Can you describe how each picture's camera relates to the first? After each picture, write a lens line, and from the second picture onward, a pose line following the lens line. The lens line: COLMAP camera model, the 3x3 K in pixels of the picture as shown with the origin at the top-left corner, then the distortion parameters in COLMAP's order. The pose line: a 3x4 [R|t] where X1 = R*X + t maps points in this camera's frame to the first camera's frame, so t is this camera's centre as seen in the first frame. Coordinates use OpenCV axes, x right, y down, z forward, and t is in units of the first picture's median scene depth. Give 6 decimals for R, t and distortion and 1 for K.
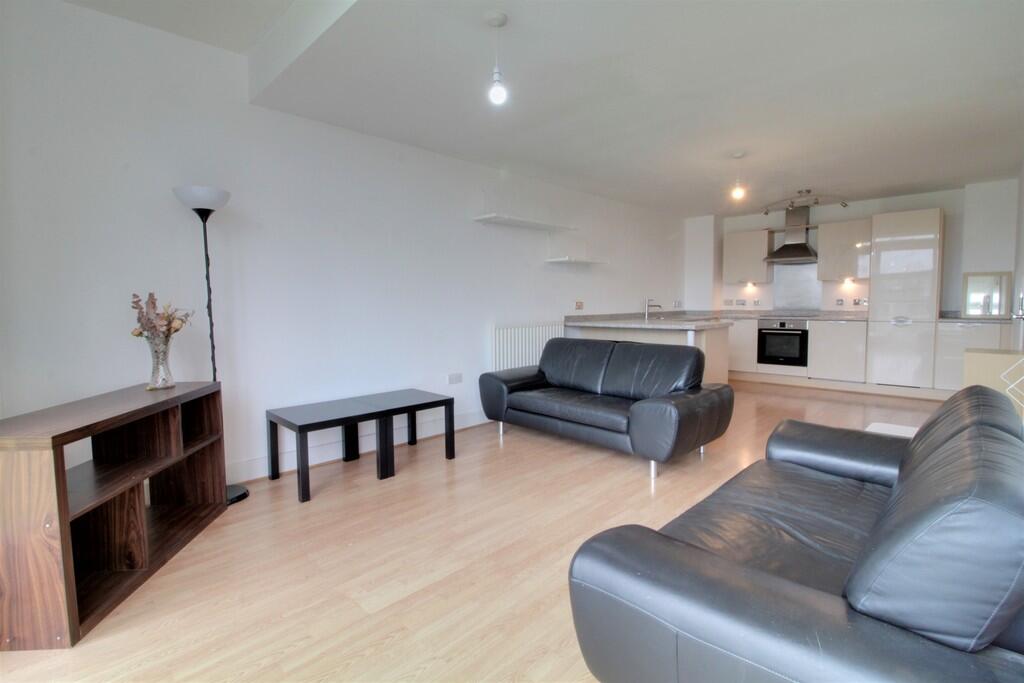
lens RADIAL K [[473.1, 0, 510.6], [0, 473.1, 337.4], [0, 0, 1]] dist [-0.003880, -0.010198]
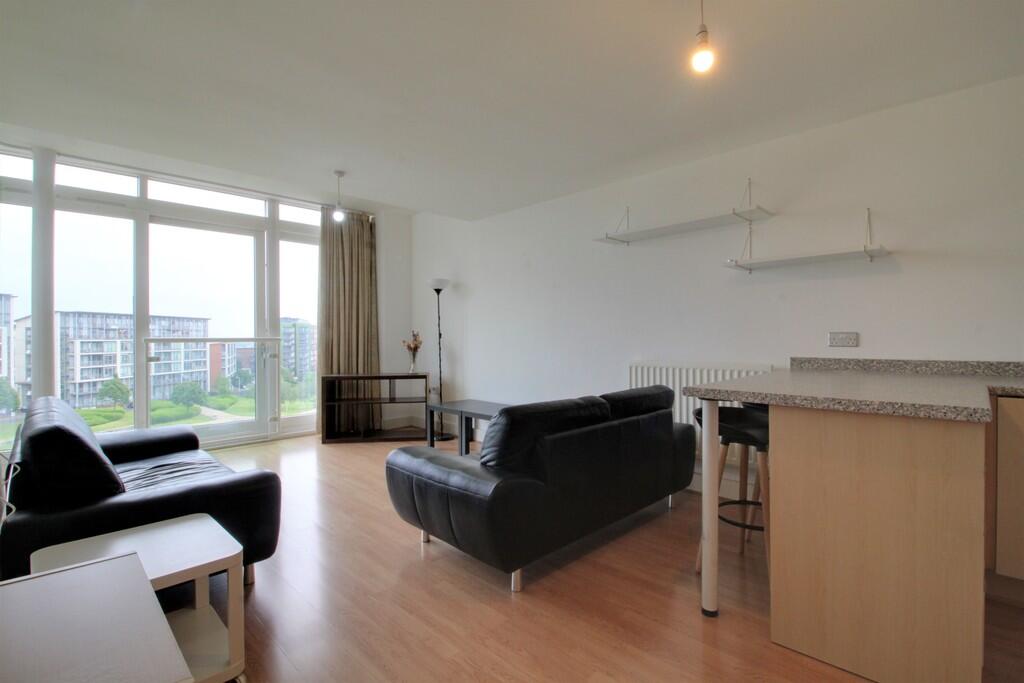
lens RADIAL K [[473.1, 0, 514.4], [0, 473.1, 335.9], [0, 0, 1]] dist [-0.003880, -0.010198]
pose [[0.001342, 0.005540, -0.999984, 0.572155], [-0.064194, 0.997923, 0.005443, -0.044560], [0.997937, 0.064185, 0.001695, 0.558839]]
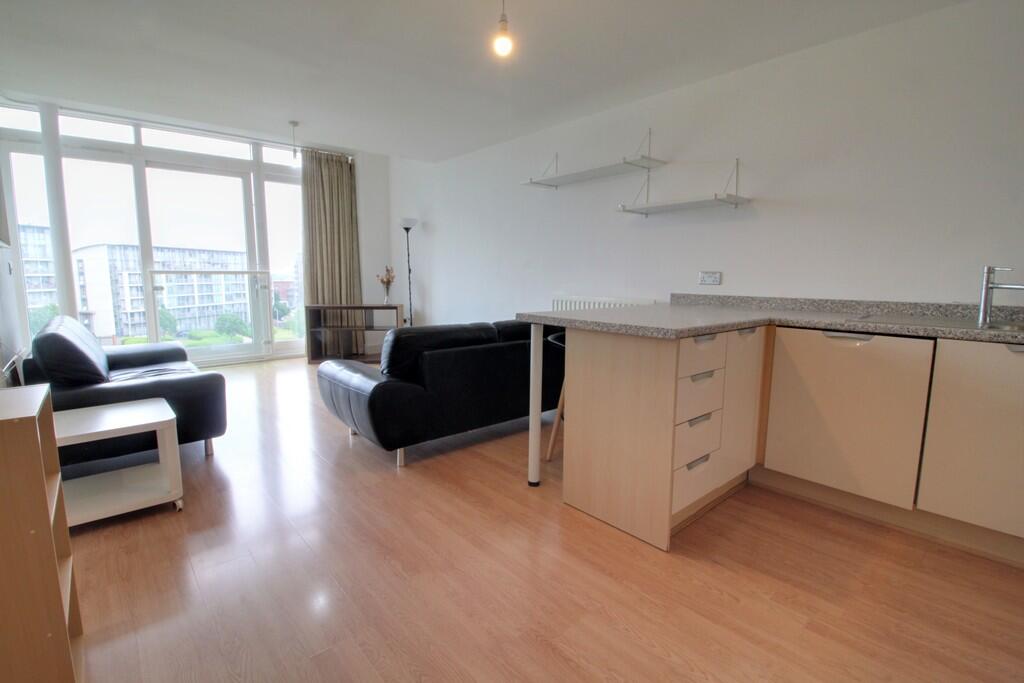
lens RADIAL K [[473.1, 0, 512.8], [0, 473.1, 337.5], [0, 0, 1]] dist [-0.003880, -0.010198]
pose [[-0.066242, 0.141284, -0.987750, 0.652451], [-0.075839, 0.986348, 0.146170, -0.053871], [0.994917, 0.084593, -0.054622, 0.691837]]
